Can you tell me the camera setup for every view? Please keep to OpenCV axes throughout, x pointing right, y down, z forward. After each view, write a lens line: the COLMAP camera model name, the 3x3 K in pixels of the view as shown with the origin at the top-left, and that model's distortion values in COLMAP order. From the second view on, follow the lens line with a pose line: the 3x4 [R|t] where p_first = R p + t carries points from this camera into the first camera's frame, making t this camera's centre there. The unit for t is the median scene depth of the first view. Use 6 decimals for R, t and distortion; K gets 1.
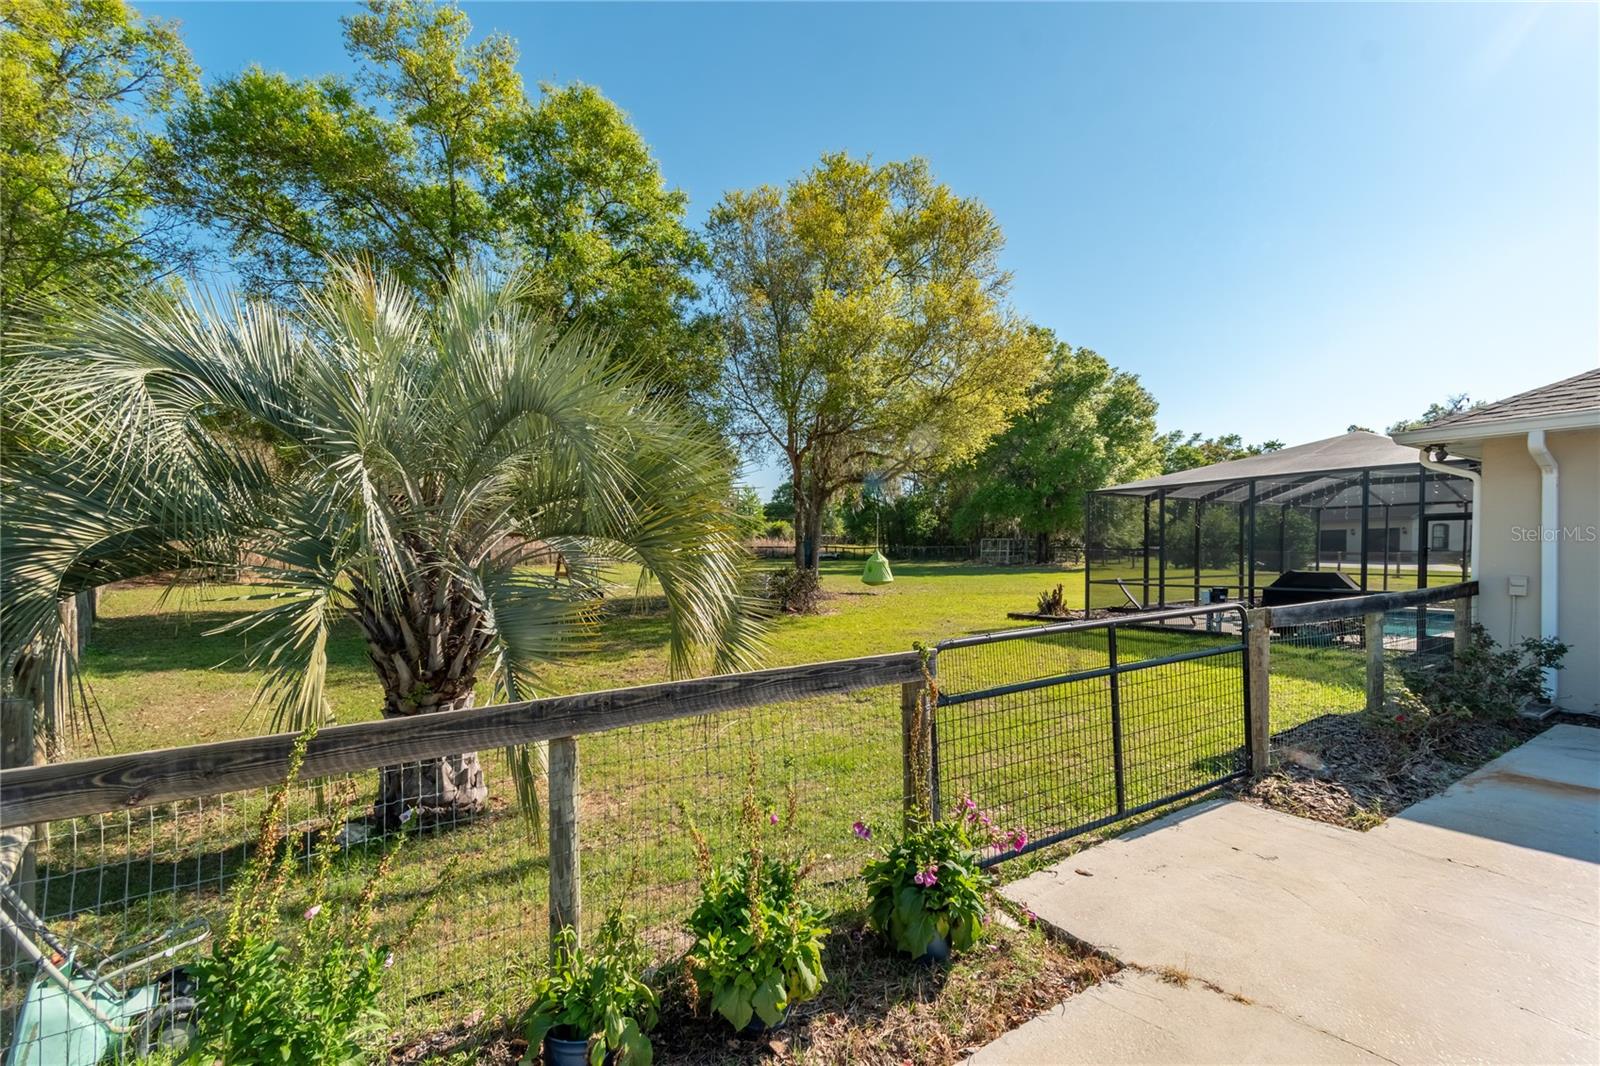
lens RADIAL K [[672.2, 0, 789.2], [0, 672.2, 577.0], [0, 0, 1]] dist [-0.001181, -0.000012]
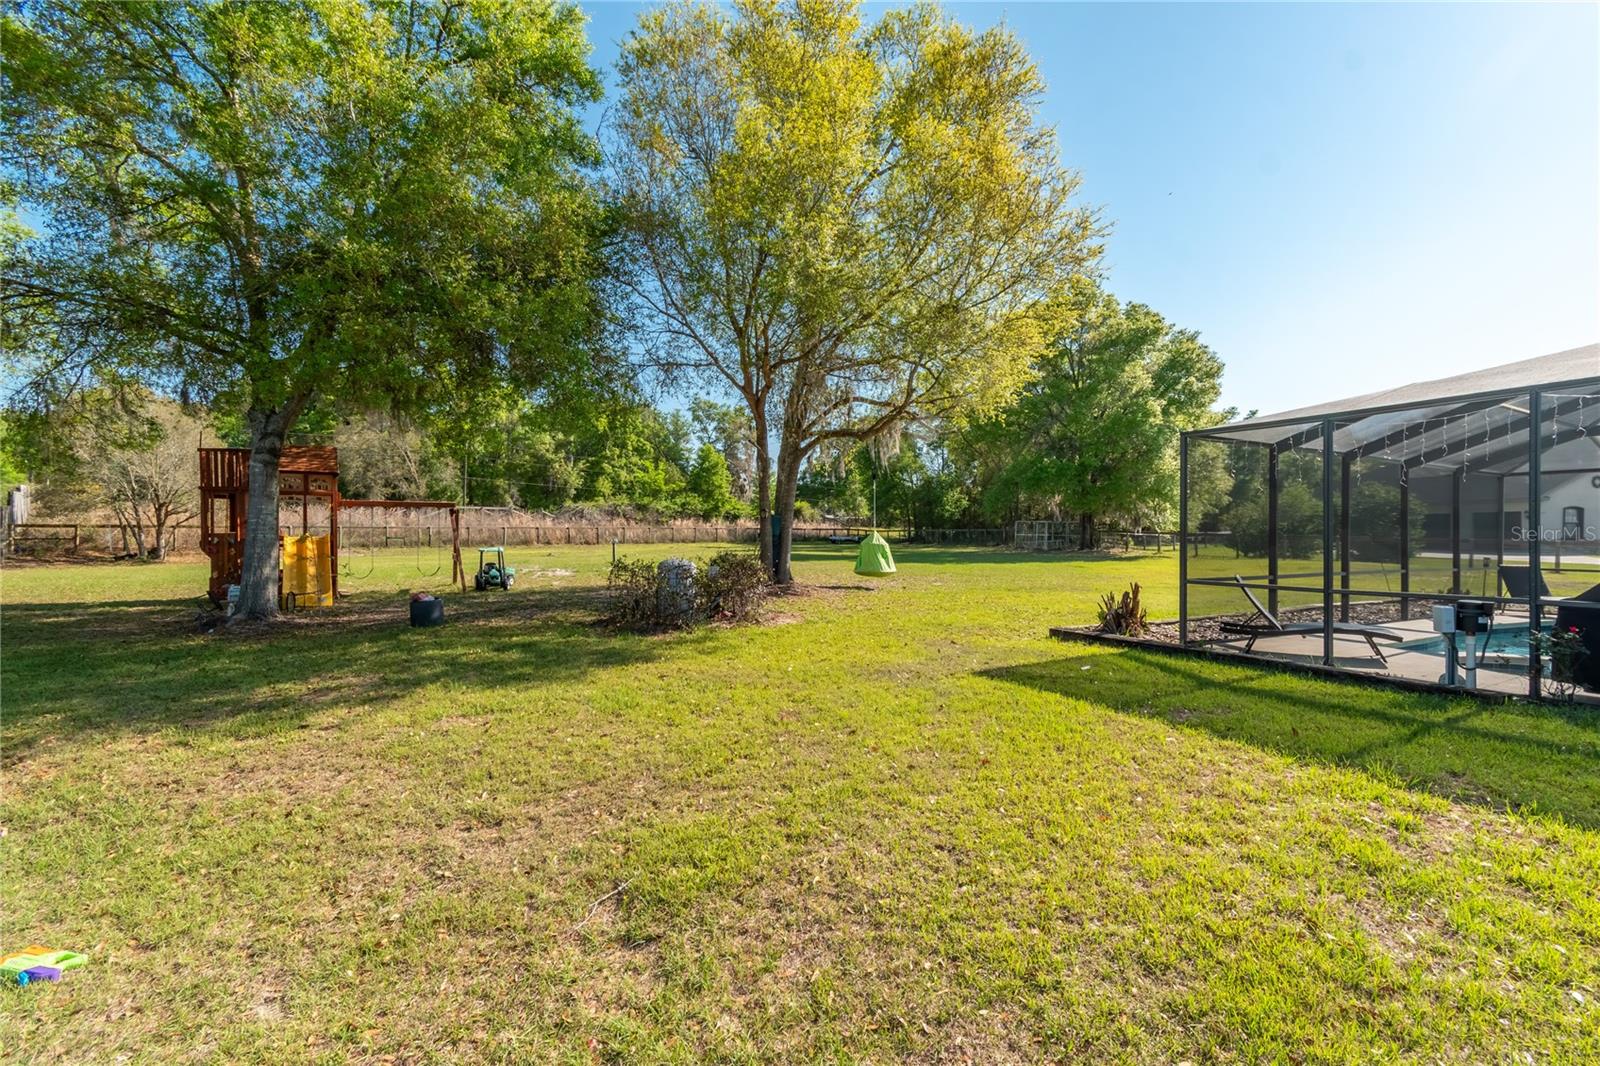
lens RADIAL K [[704.3, 0, 800.1], [0, 704.3, 533.3], [0, 0, 1]] dist [0.014689, 0.000087]
pose [[0.999752, 0.009129, -0.020324, 0.032741], [-0.009925, 0.999174, -0.039407, -0.002120], [0.019947, 0.039599, 0.999017, 0.104226]]
